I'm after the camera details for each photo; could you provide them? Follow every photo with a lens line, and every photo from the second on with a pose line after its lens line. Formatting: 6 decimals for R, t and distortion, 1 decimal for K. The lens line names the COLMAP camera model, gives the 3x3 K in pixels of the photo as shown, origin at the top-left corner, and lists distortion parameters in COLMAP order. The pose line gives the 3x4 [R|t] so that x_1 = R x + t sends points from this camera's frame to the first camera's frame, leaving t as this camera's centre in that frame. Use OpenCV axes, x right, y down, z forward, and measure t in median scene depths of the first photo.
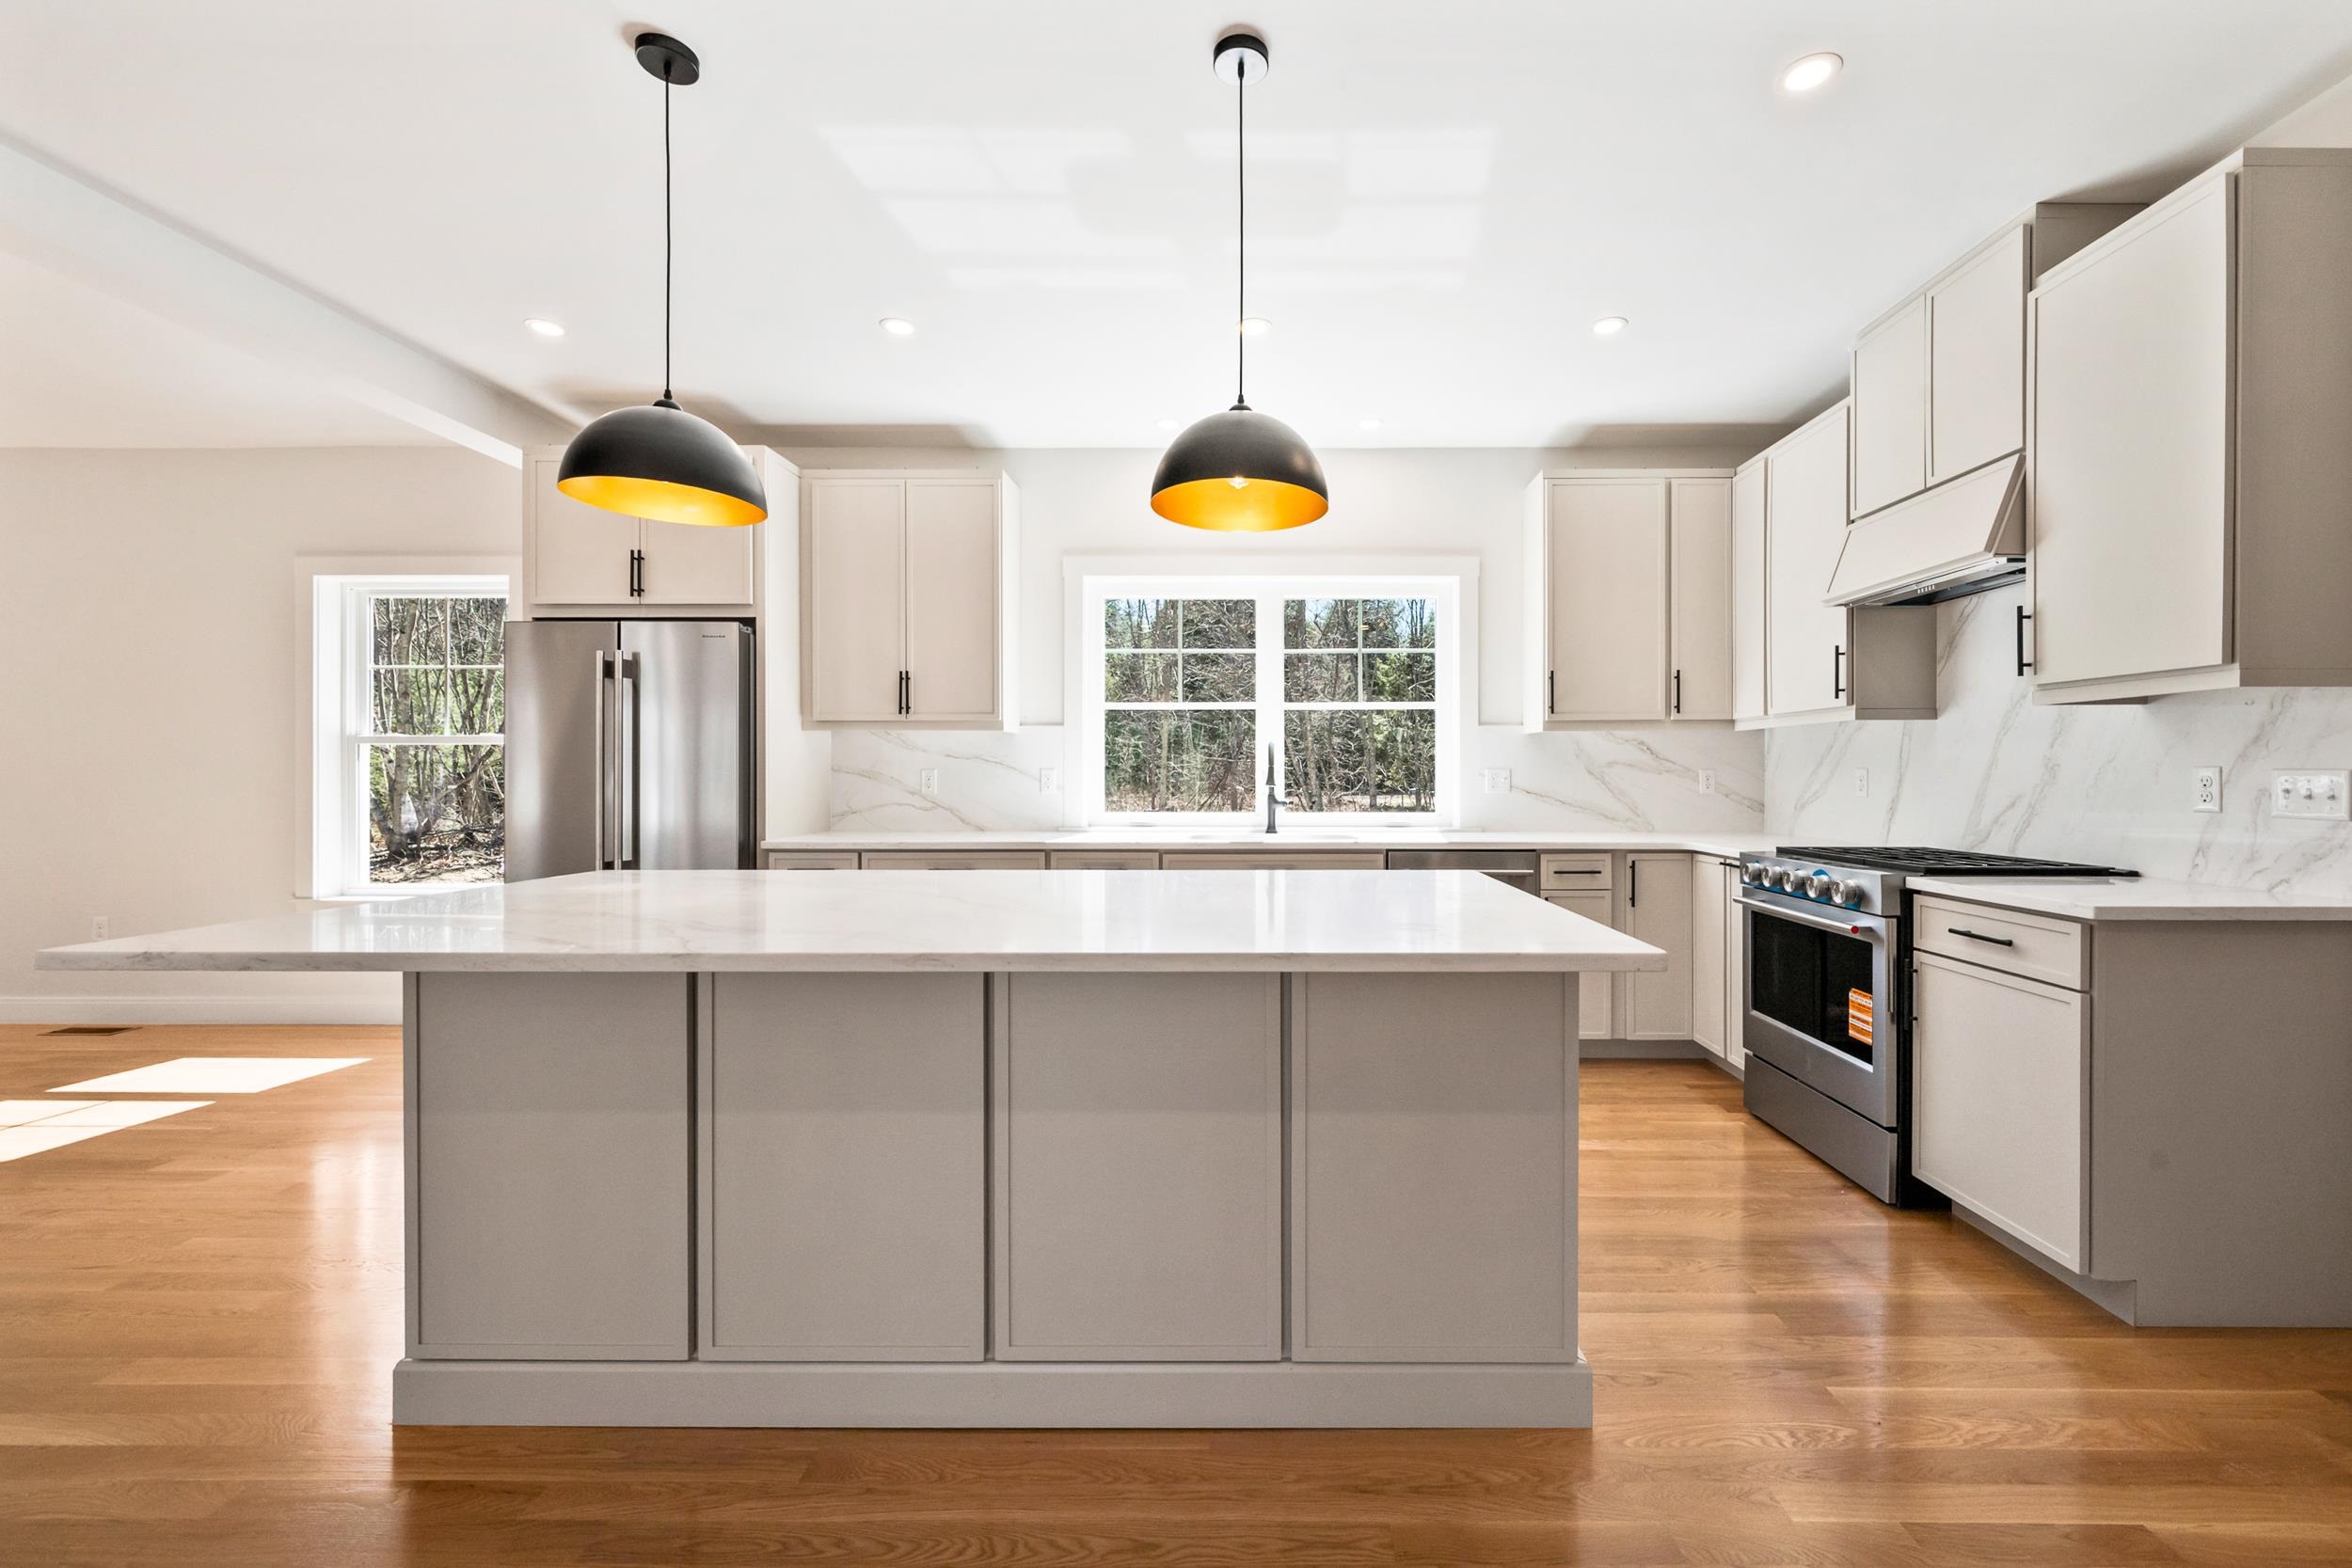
lens RADIAL K [[948.1, 0, 1244.4], [0, 948.1, 779.1], [0, 0, 1]] dist [-0.002042, 0.000122]
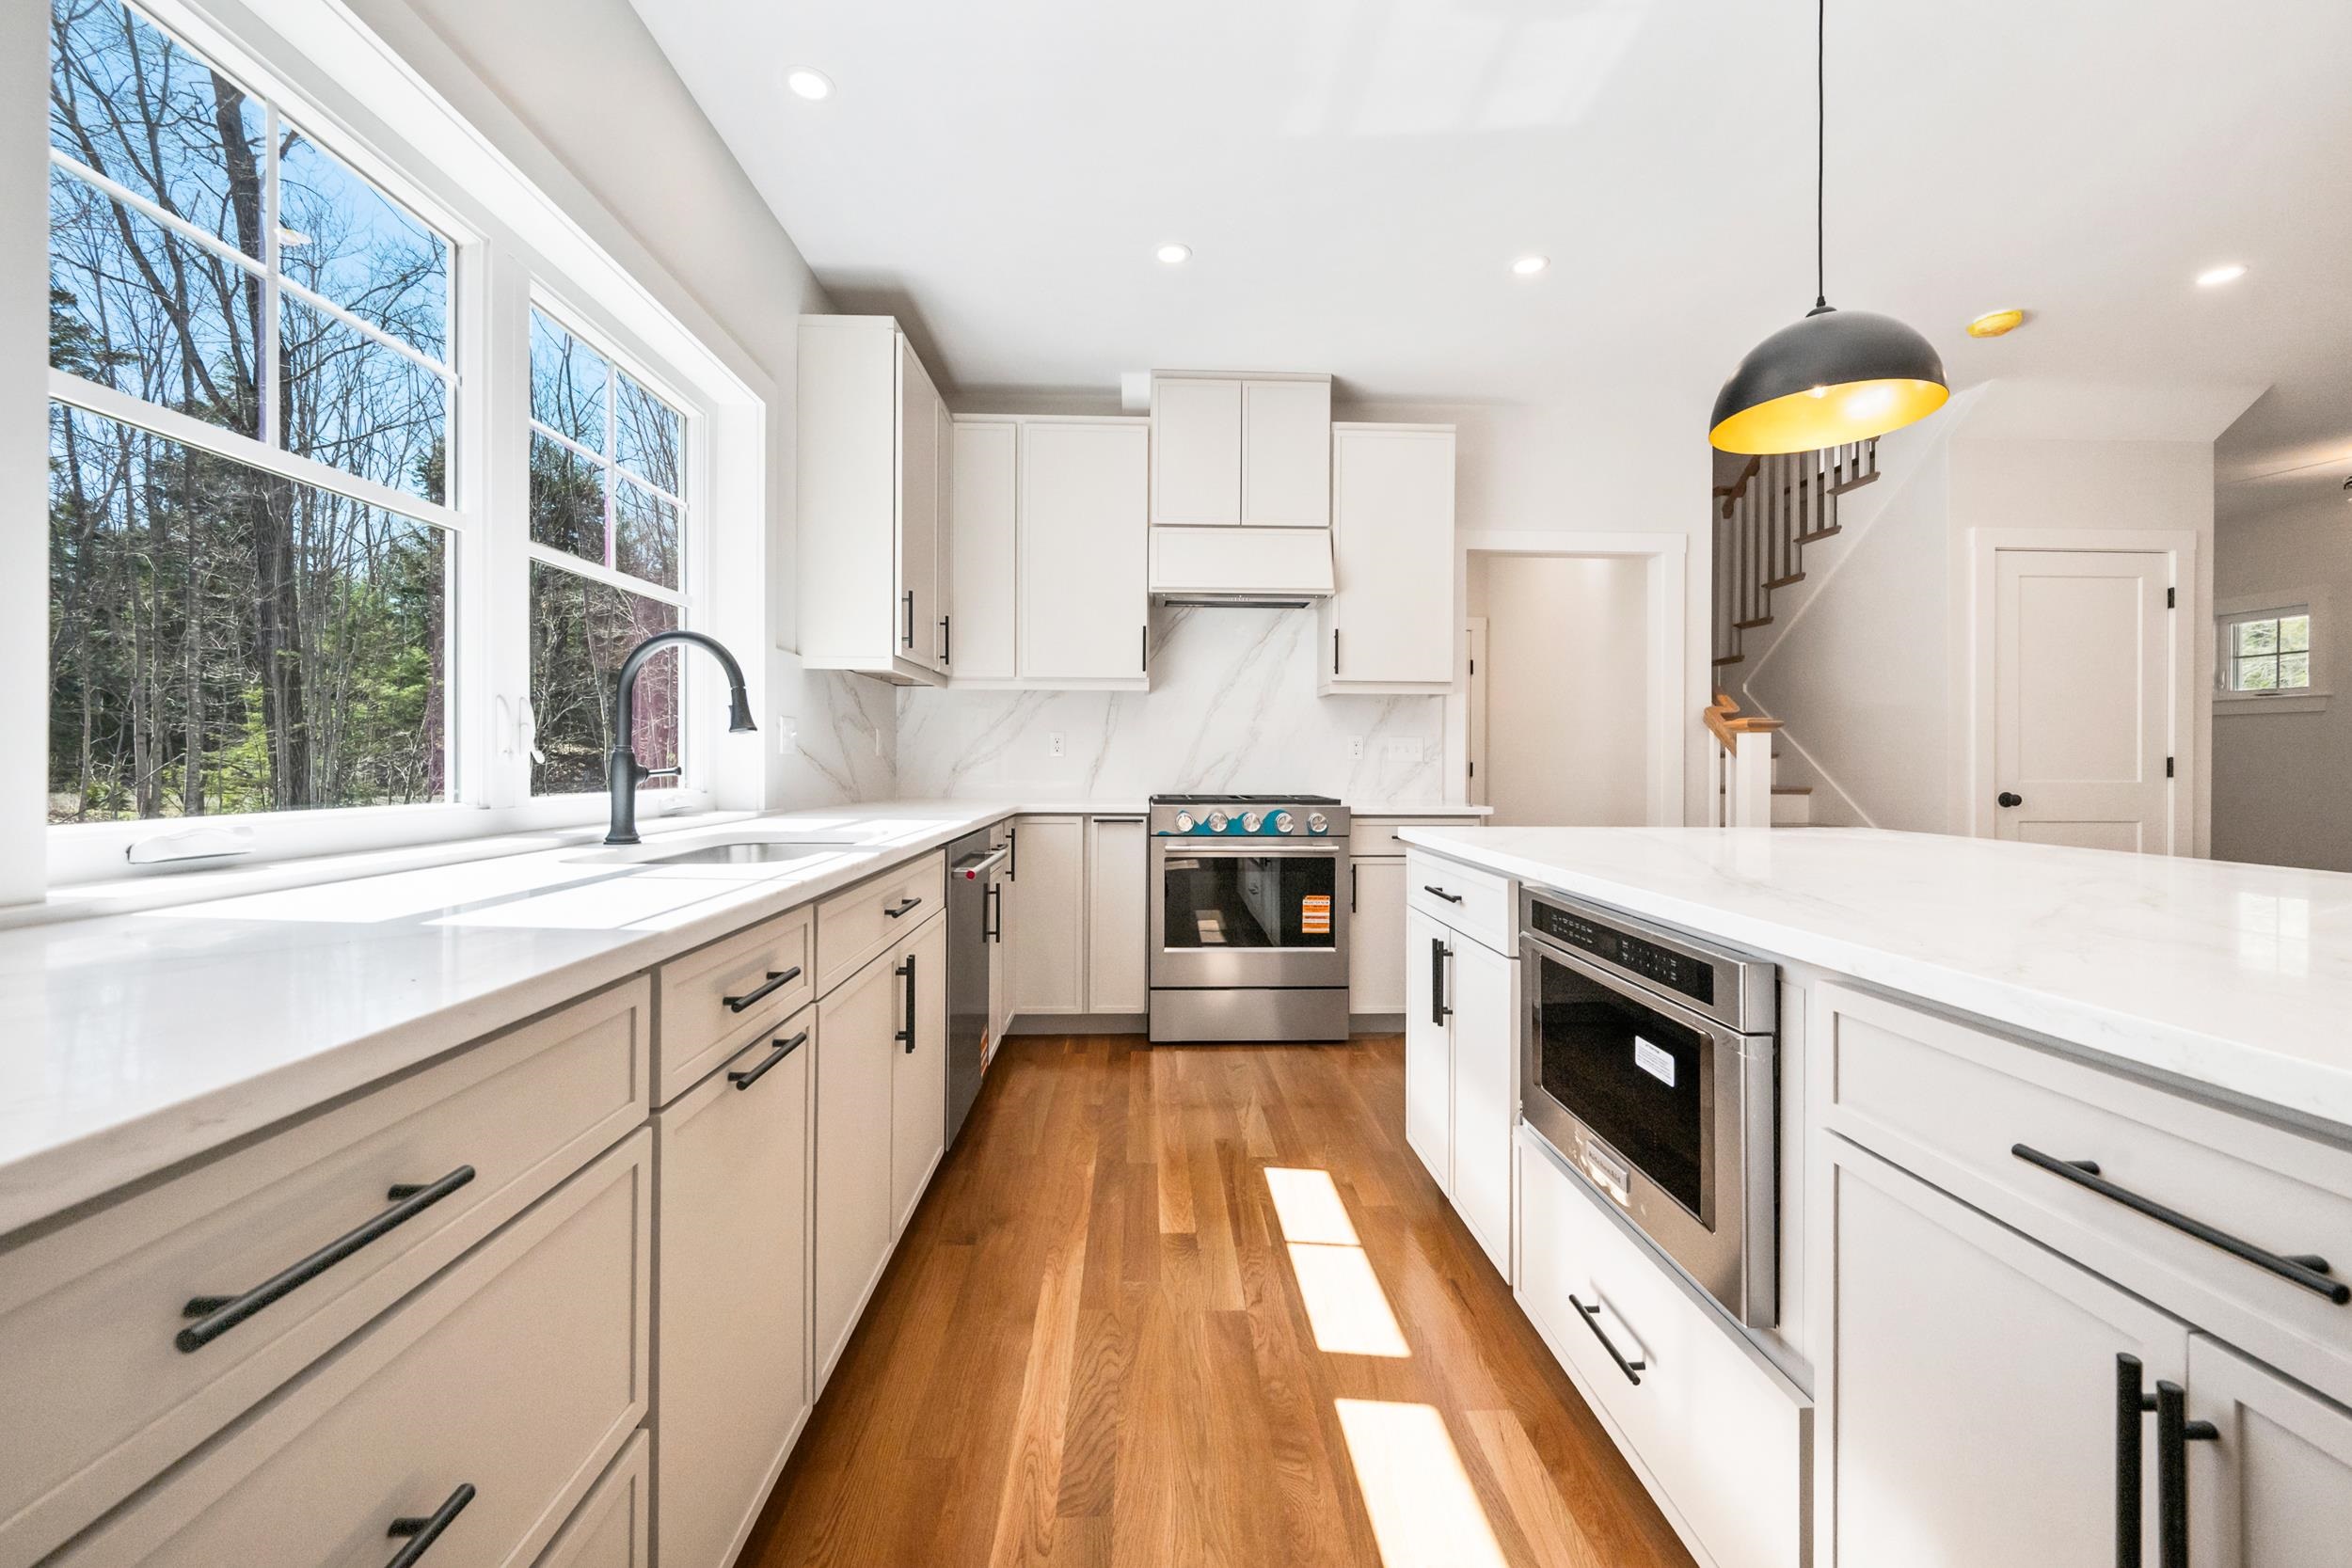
lens RADIAL K [[948.1, 0, 1172.0], [0, 948.1, 765.9], [0, 0, 1]] dist [-0.002042, 0.000122]
pose [[-0.052998, -0.002515, 0.998591, -0.603053], [0.001104, 0.999996, 0.002577, 0.032916], [-0.998594, 0.001239, -0.052995, 1.138428]]
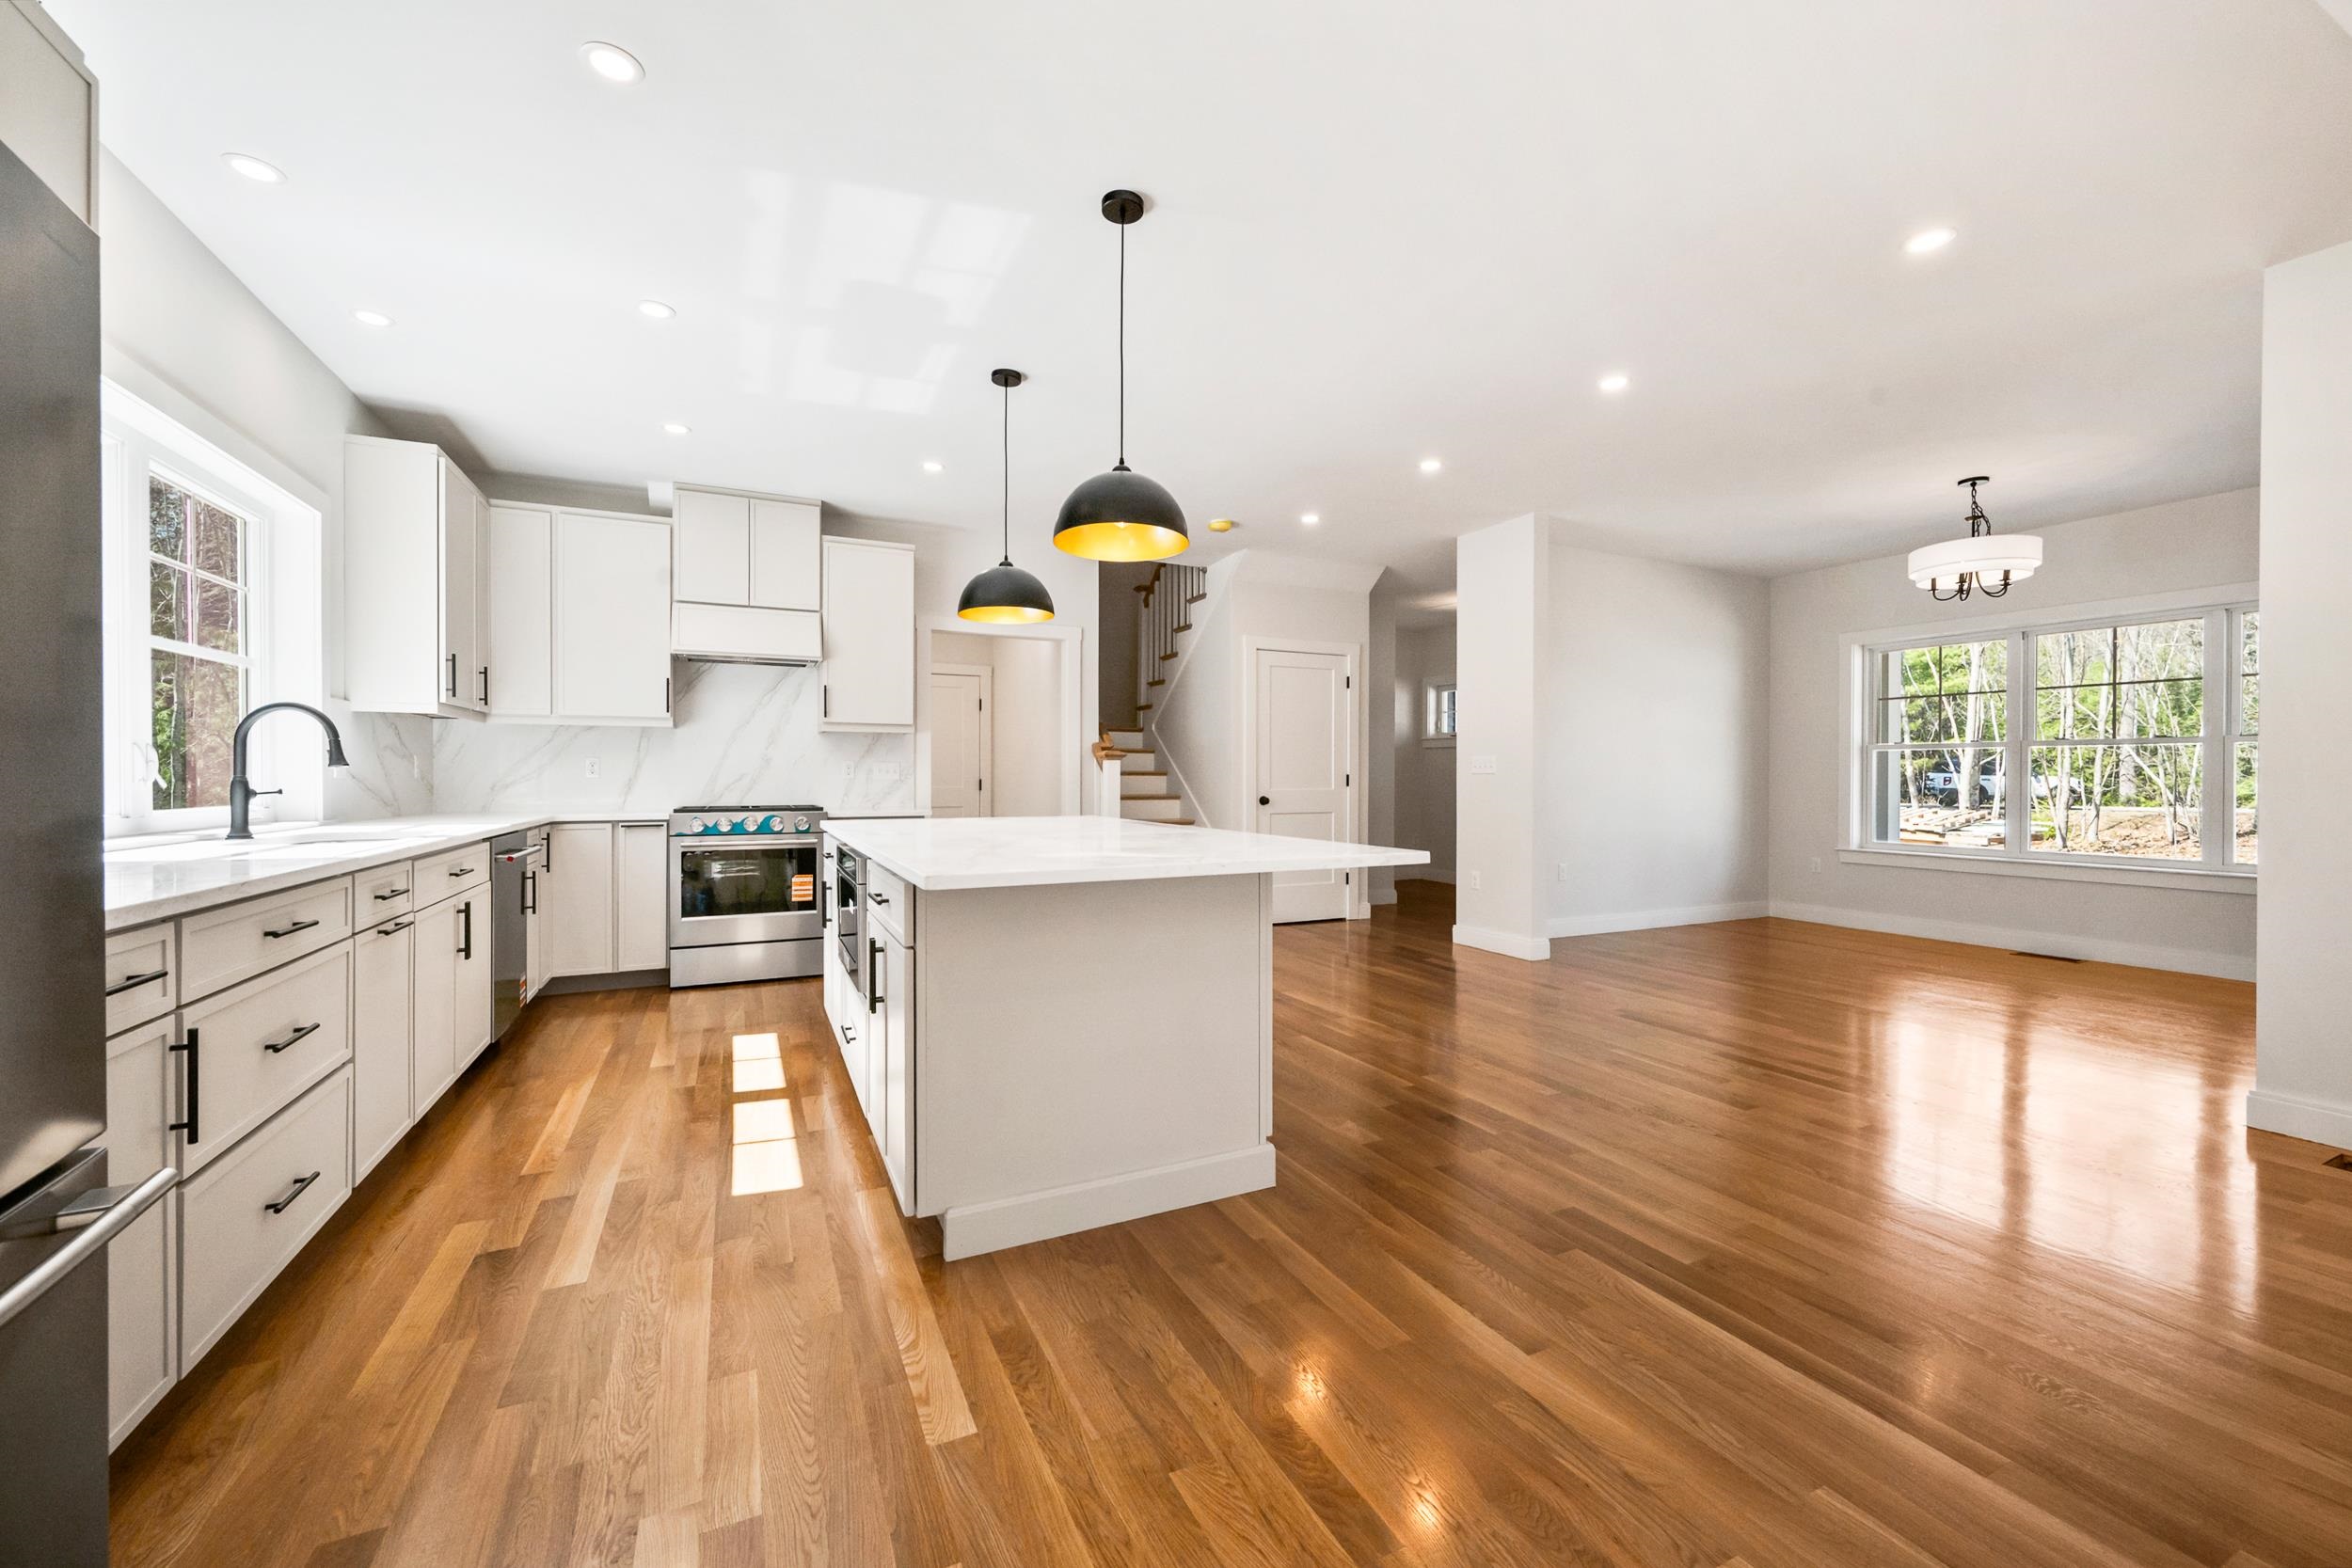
lens RADIAL K [[948.1, 0, 1197.8], [0, 948.1, 781.9], [0, 0, 1]] dist [-0.002042, 0.000122]
pose [[-0.455999, -0.002566, 0.889977, -1.259915], [0.005758, 0.999966, 0.005833, 0.027390], [-0.889962, 0.007785, -0.455969, 1.037319]]
